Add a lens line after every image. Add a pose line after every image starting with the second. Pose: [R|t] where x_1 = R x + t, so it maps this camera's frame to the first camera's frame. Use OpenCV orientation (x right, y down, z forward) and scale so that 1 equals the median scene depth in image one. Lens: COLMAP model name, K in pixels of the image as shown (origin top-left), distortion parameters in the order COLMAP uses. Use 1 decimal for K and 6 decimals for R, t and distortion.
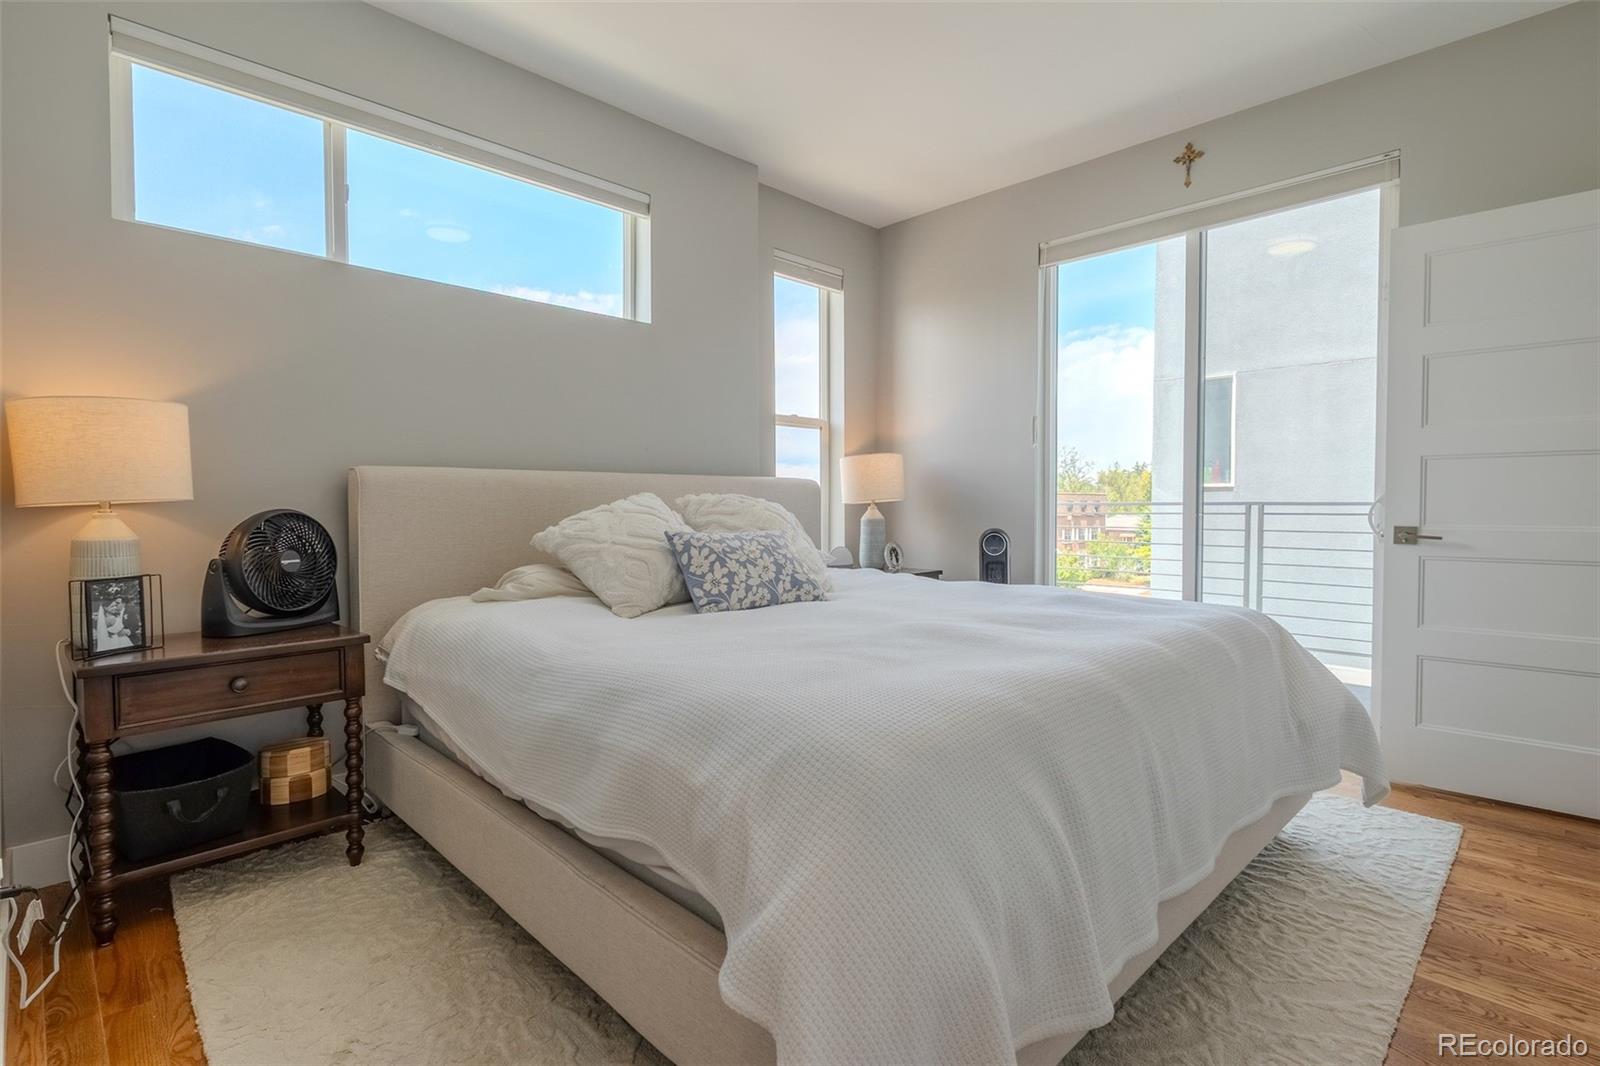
lens RADIAL K [[763.4, 0, 795.5], [0, 763.4, 528.2], [0, 0, 1]] dist [0.003732, -0.000947]
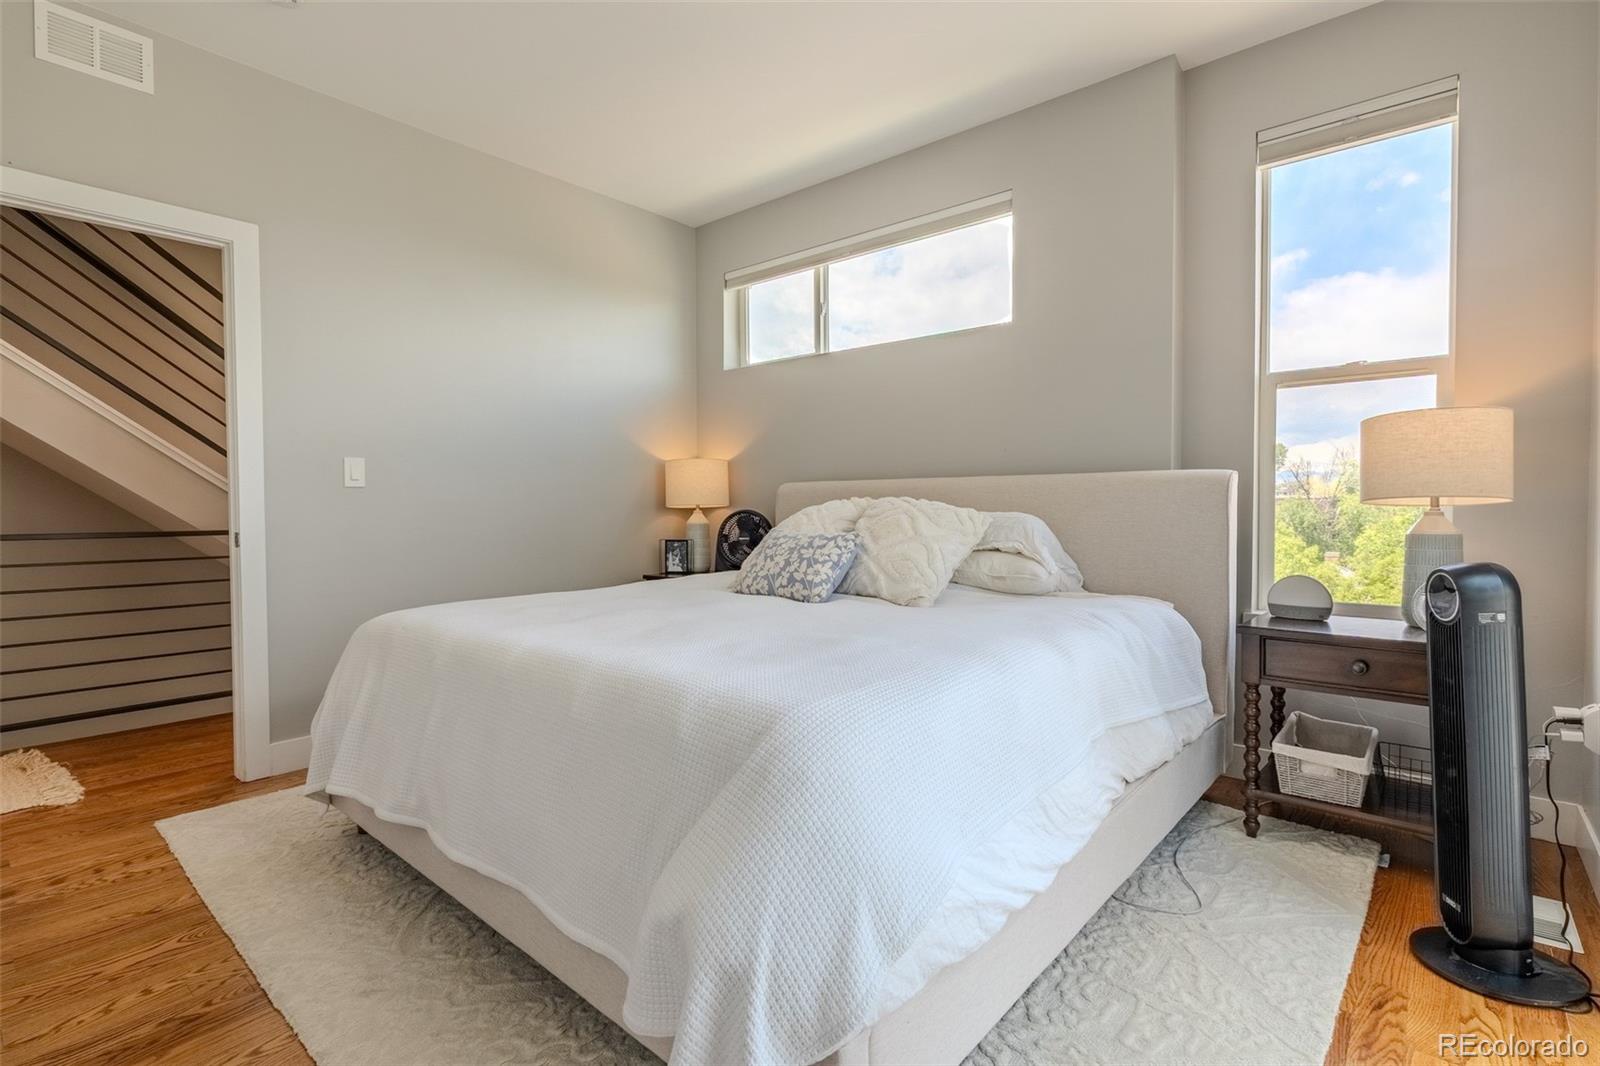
lens RADIAL K [[763.4, 0, 800.3], [0, 763.4, 520.5], [0, 0, 1]] dist [0.003732, -0.000947]
pose [[0.069273, 0.013424, -0.997507, 1.090405], [-0.037445, 0.999240, 0.010847, -0.023407], [0.996895, 0.036600, 0.069723, 0.971057]]
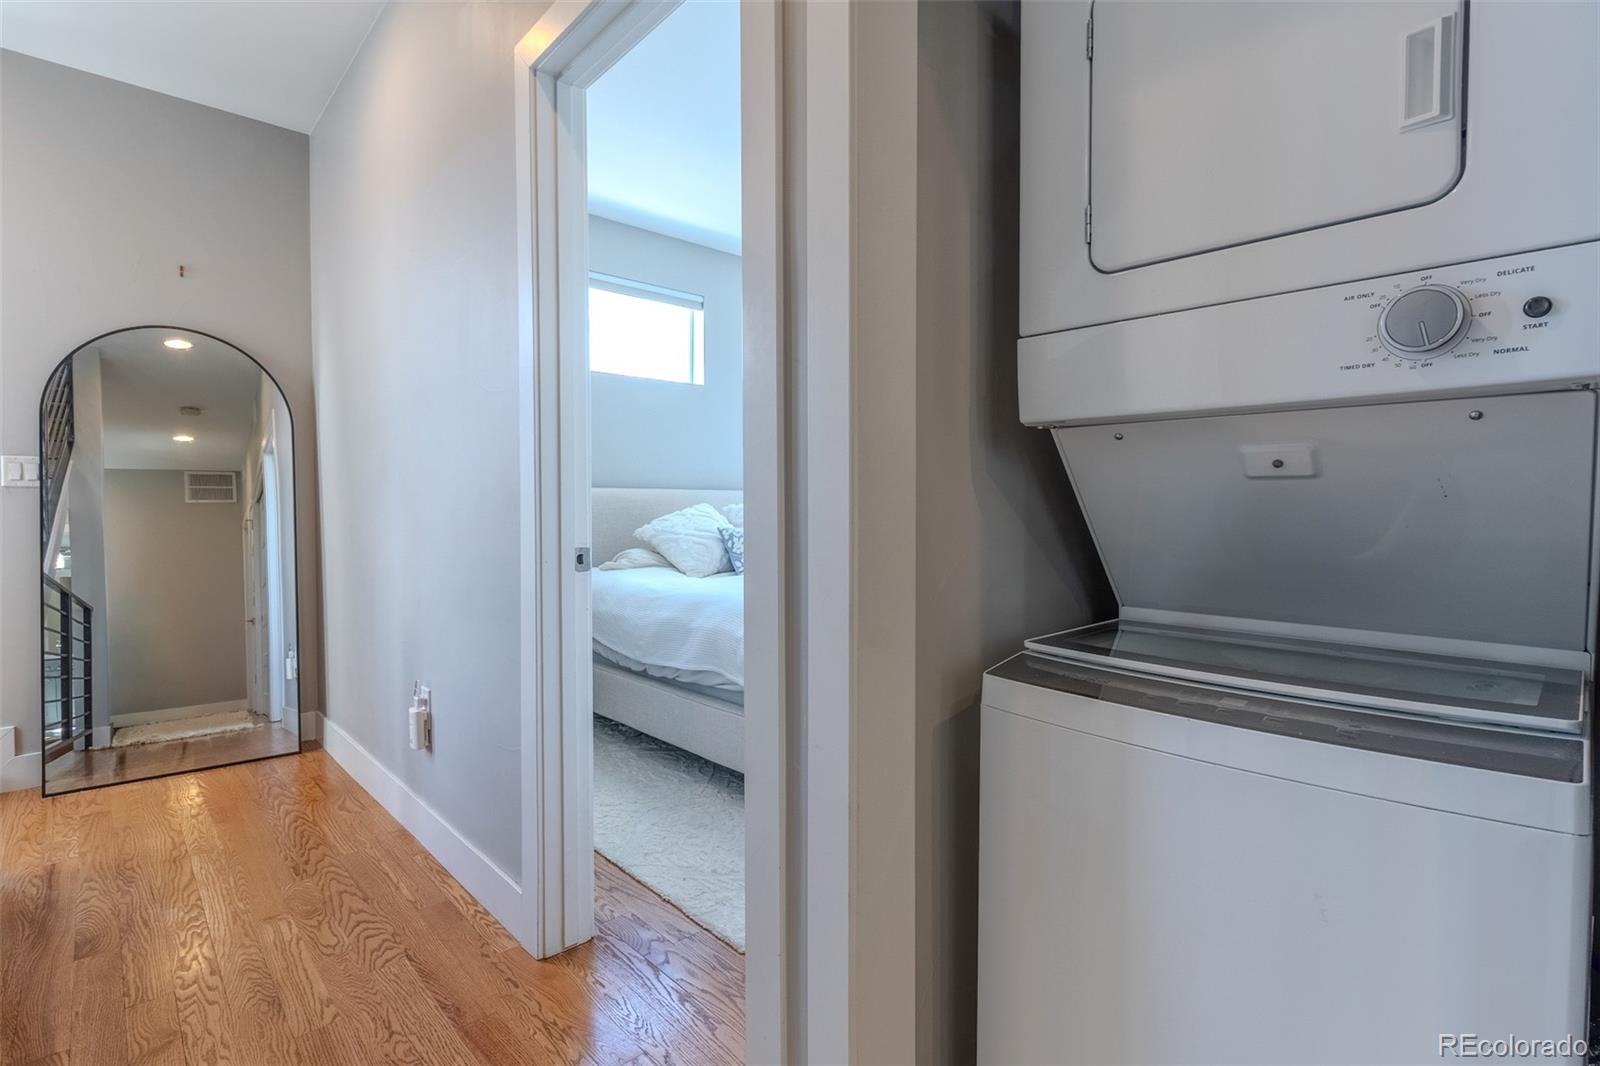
lens RADIAL K [[763.4, 0, 804.4], [0, 763.4, 528.3], [0, 0, 1]] dist [0.003732, -0.000947]
pose [[0.999404, -0.002599, -0.034436, 0.069452], [0.002295, 0.999958, -0.008875, 0.020806], [0.034458, 0.008791, 0.999367, -0.612255]]
